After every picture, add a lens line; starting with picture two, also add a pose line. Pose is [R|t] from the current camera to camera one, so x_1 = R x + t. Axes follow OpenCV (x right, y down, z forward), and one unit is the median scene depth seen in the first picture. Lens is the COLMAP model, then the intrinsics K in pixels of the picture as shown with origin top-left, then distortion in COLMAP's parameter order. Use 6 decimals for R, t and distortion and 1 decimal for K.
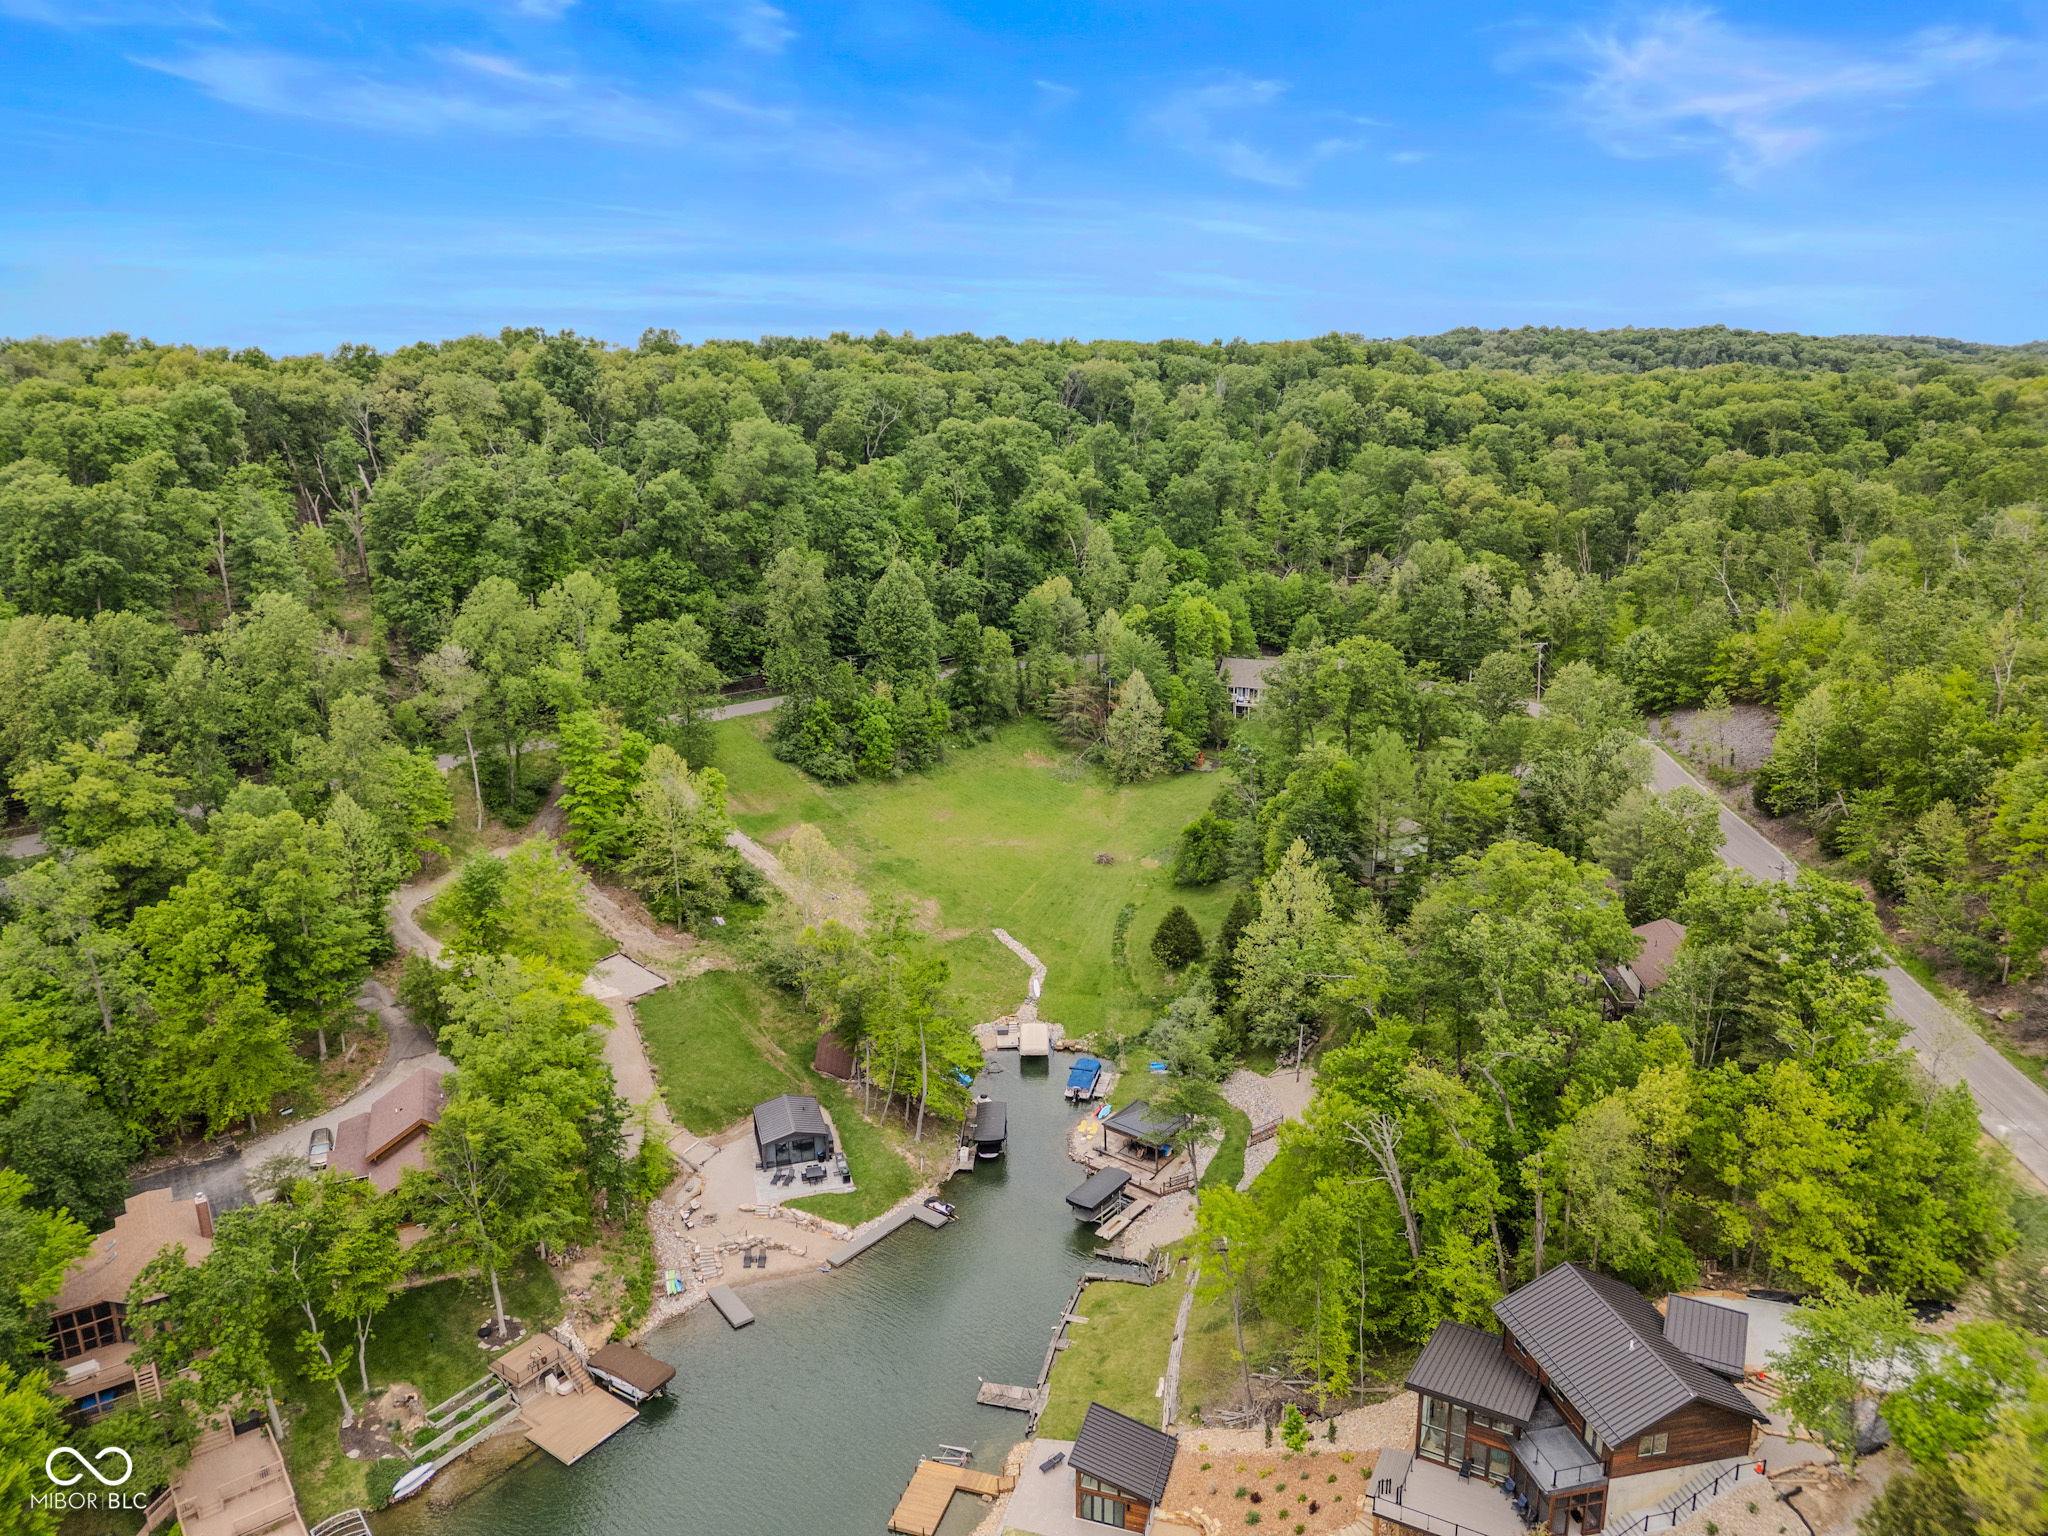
lens RADIAL K [[1406.2, 0, 1026.7], [0, 1406.2, 777.8], [0, 0, 1]] dist [0.056003, -0.054009]
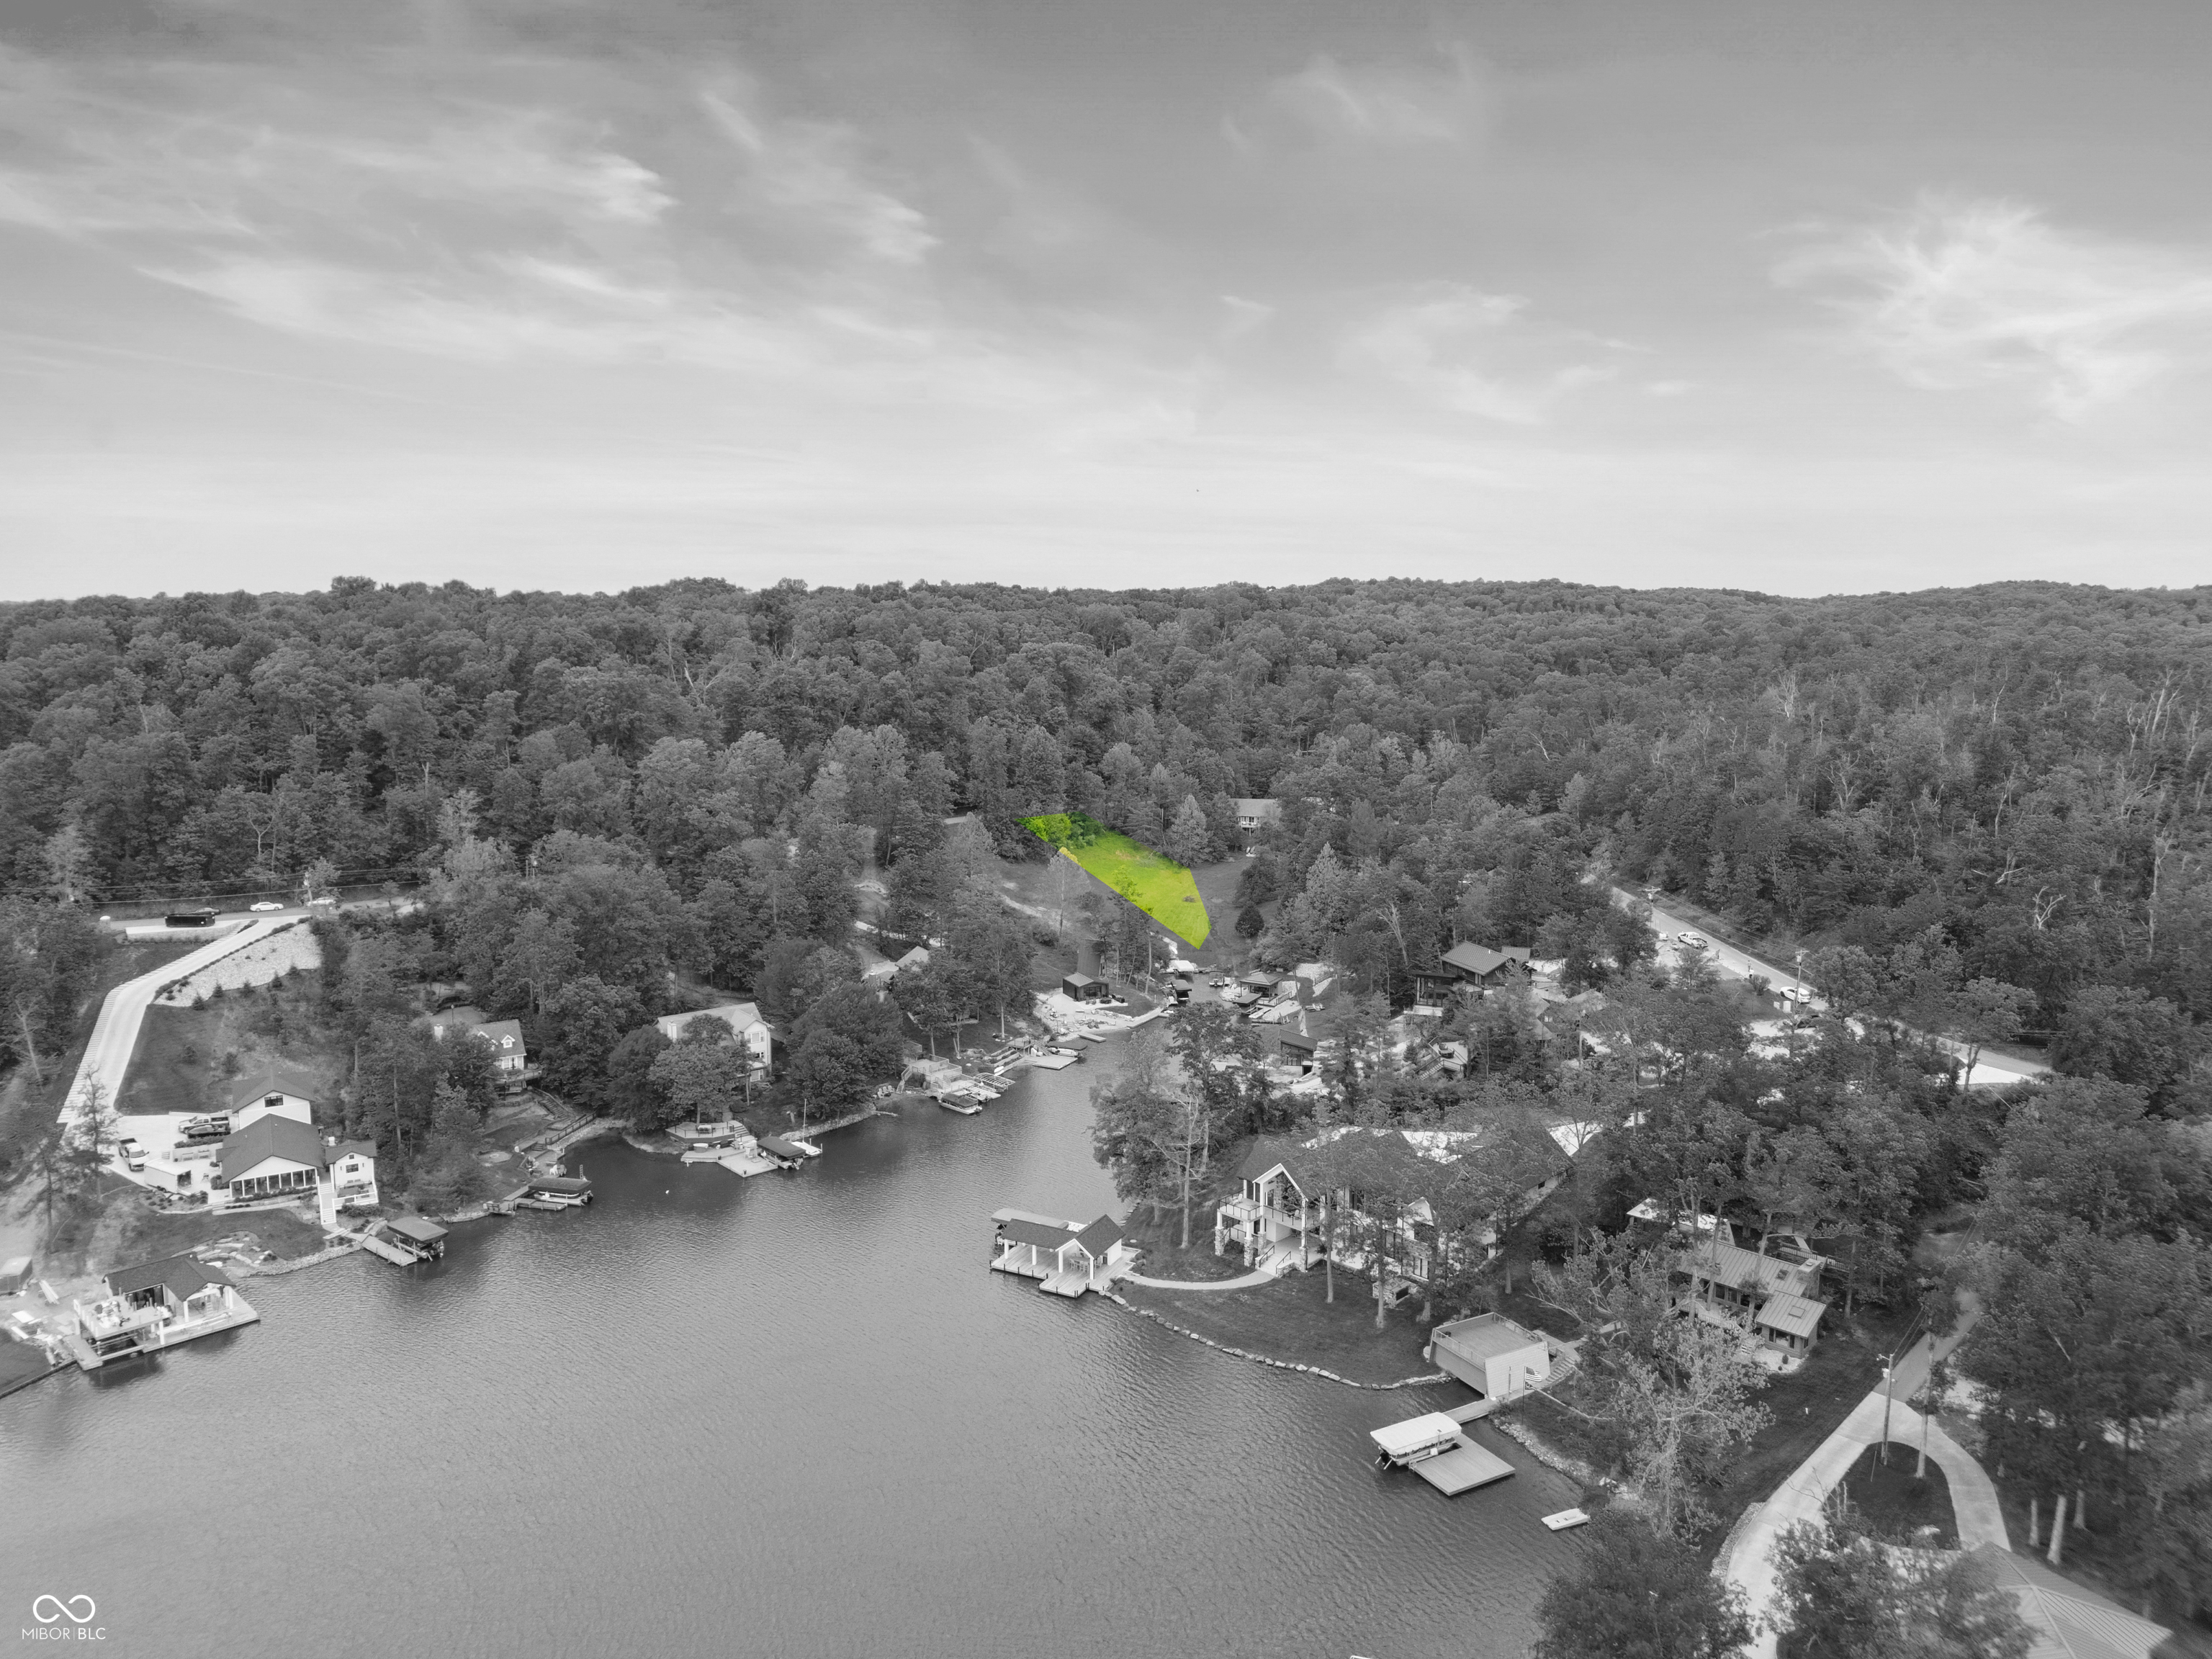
lens RADIAL K [[1518.8, 0, 1108.9], [0, 1518.8, 840.1], [0, 0, 1]] dist [0.056003, -0.054009]
pose [[0.989077, -0.015346, 0.146602, -0.161422], [0.034617, 0.990933, -0.129819, 0.117965], [-0.143280, 0.133476, 0.980640, -0.399471]]
